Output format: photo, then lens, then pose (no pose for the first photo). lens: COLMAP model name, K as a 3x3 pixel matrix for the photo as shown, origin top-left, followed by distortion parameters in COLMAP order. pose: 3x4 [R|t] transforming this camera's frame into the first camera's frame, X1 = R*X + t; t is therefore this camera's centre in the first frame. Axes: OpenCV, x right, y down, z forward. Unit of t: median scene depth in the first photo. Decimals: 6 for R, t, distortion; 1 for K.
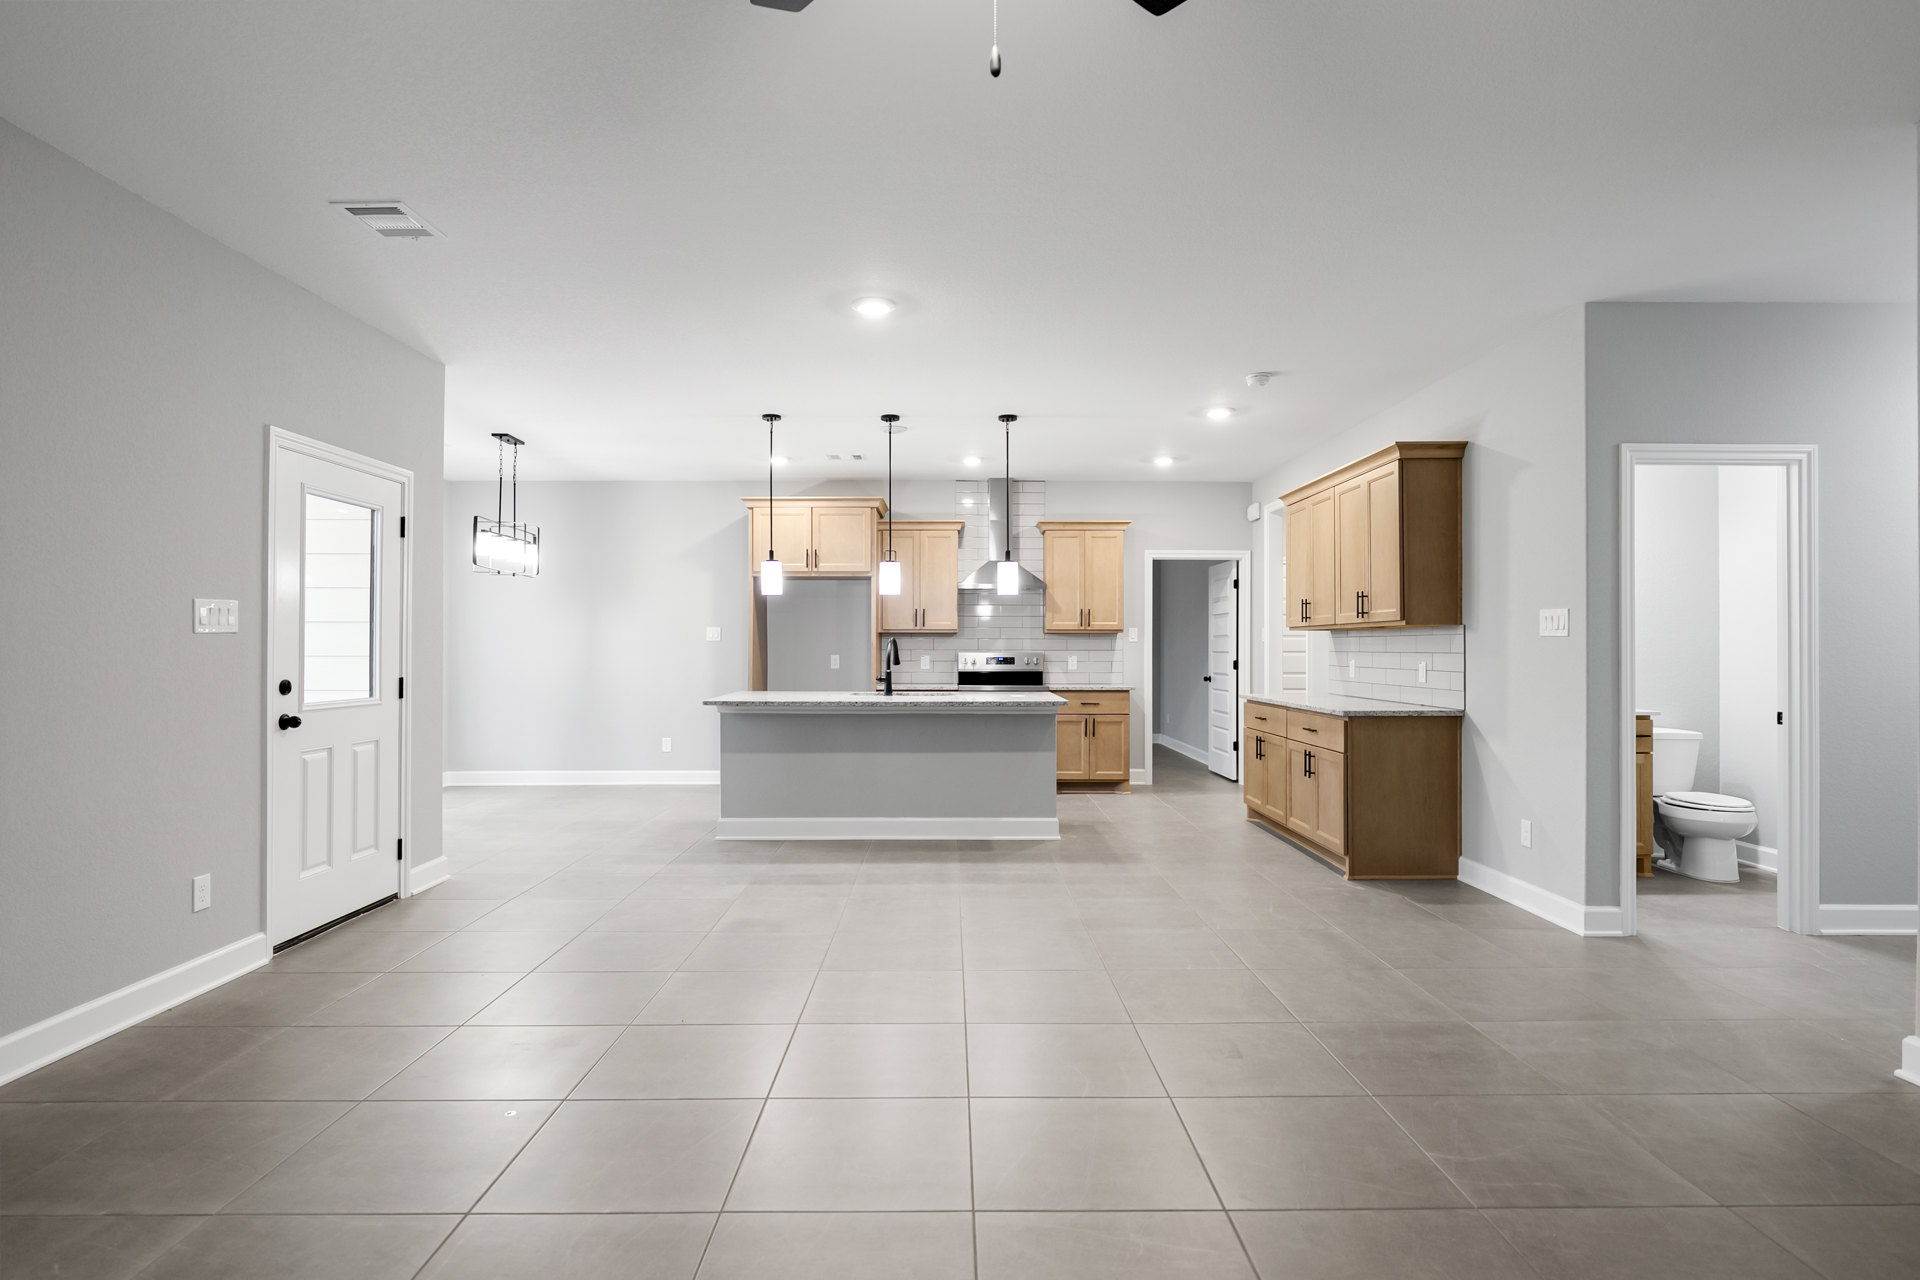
lens RADIAL K [[1002.2, 0, 960.0], [0, 1002.2, 640.0], [0, 0, 1]] dist [-0.000589, -0.000385]
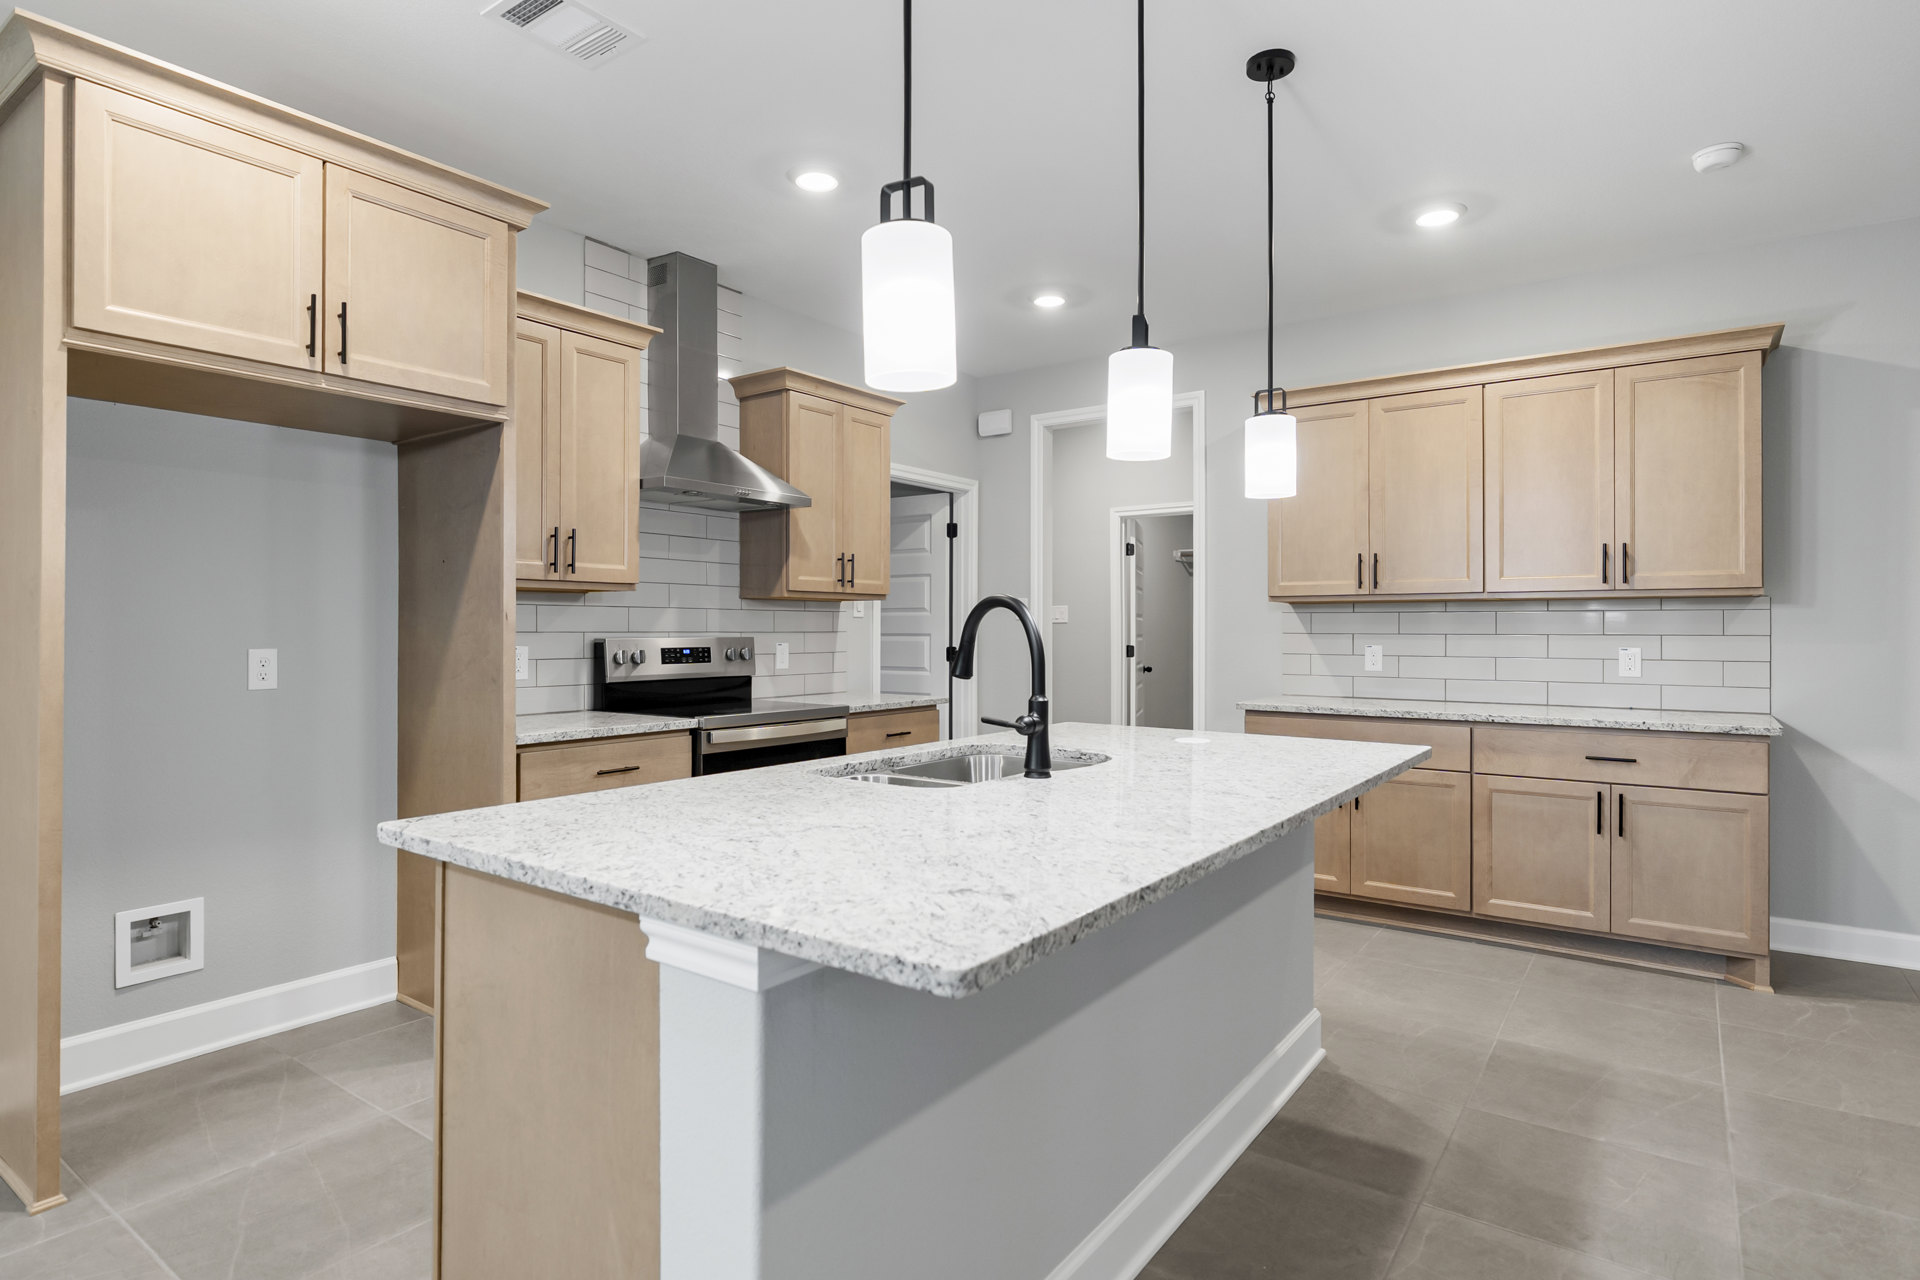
lens RADIAL K [[1013.0, 0, 958.1], [0, 1013.0, 627.2], [0, 0, 1]] dist [-0.004518, 0.000022]
pose [[0.592064, 0.001621, 0.805889, -0.326286], [-0.007265, 0.999968, 0.003326, 0.006522], [-0.805858, -0.007824, 0.592057, 0.776140]]
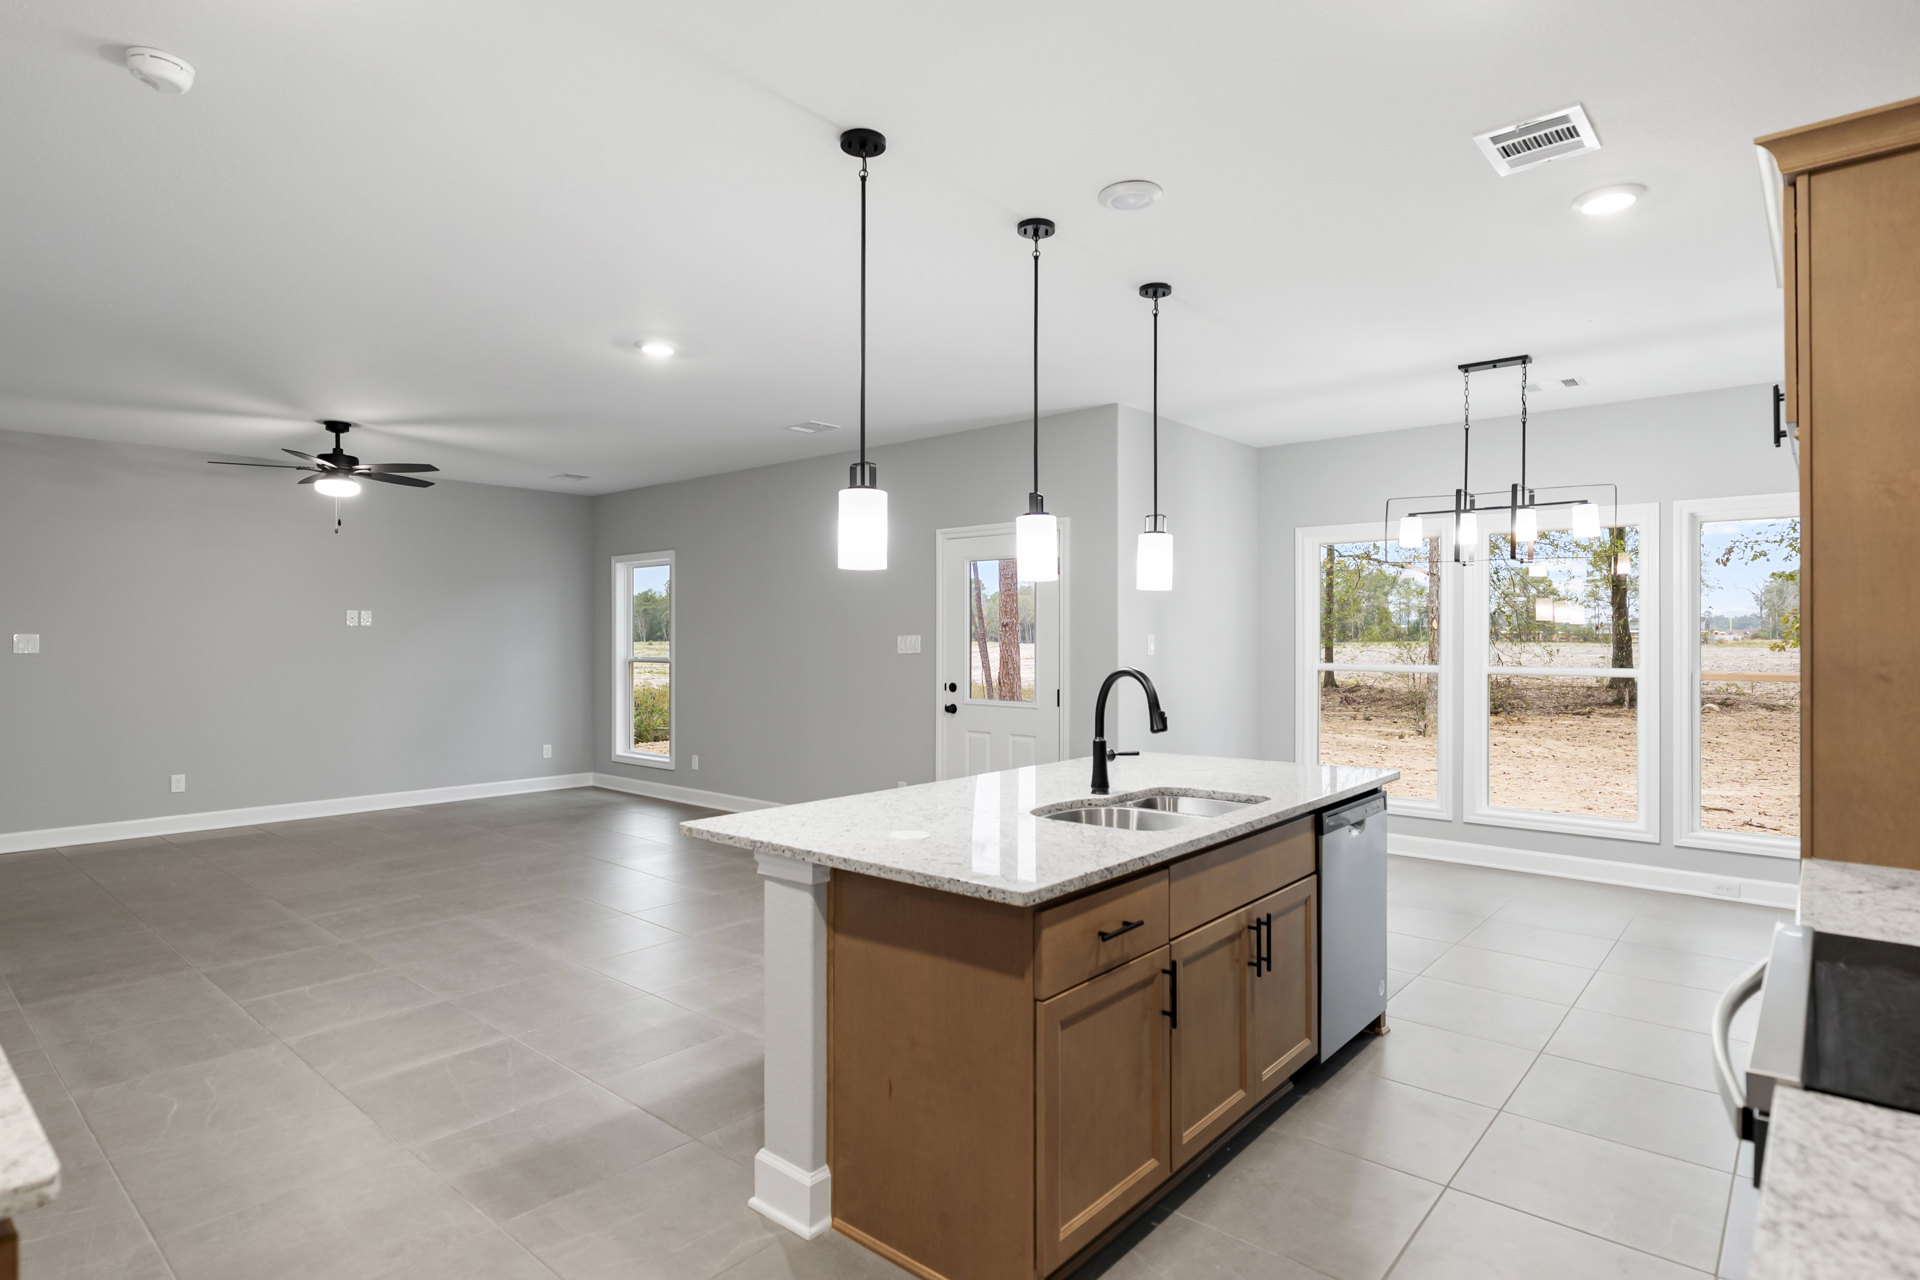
lens RADIAL K [[1002.2, 0, 960.0], [0, 1002.2, 640.0], [0, 0, 1]] dist [-0.000589, -0.000385]
pose [[-0.663031, 0.000894, -0.748591, 0.298901], [0.005452, 0.999979, -0.003634, -0.013079], [0.748572, -0.006491, -0.663022, 1.179939]]
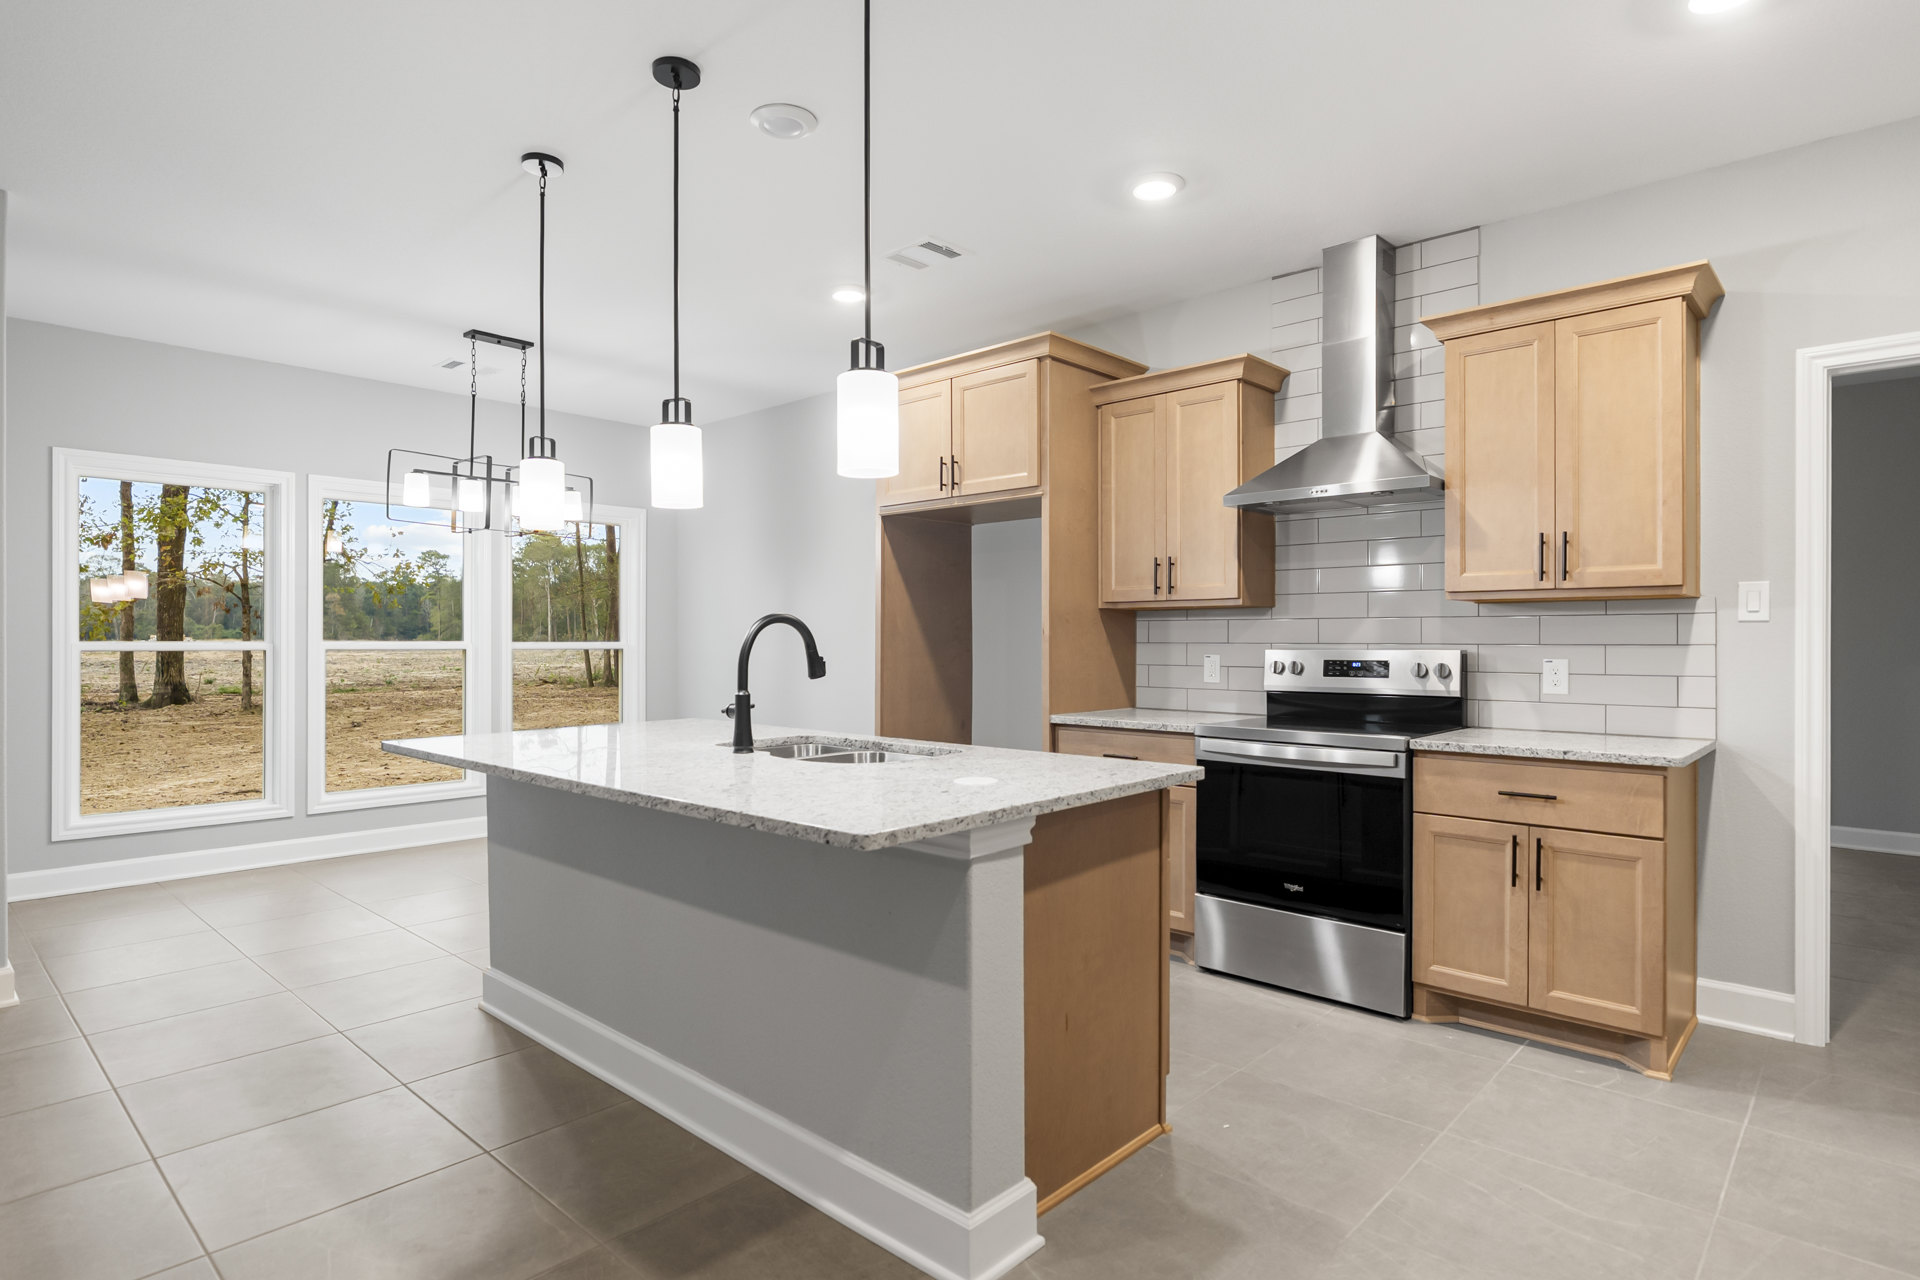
lens RADIAL K [[1015.9, 0, 960.0], [0, 1015.9, 640.0], [0, 0, 1]] dist [-0.004958, -0.000247]
pose [[0.729330, -0.000287, -0.684162, 0.268340], [0.005541, 0.999970, 0.005488, 0.006285], [0.684140, -0.007794, 0.729309, 0.703879]]
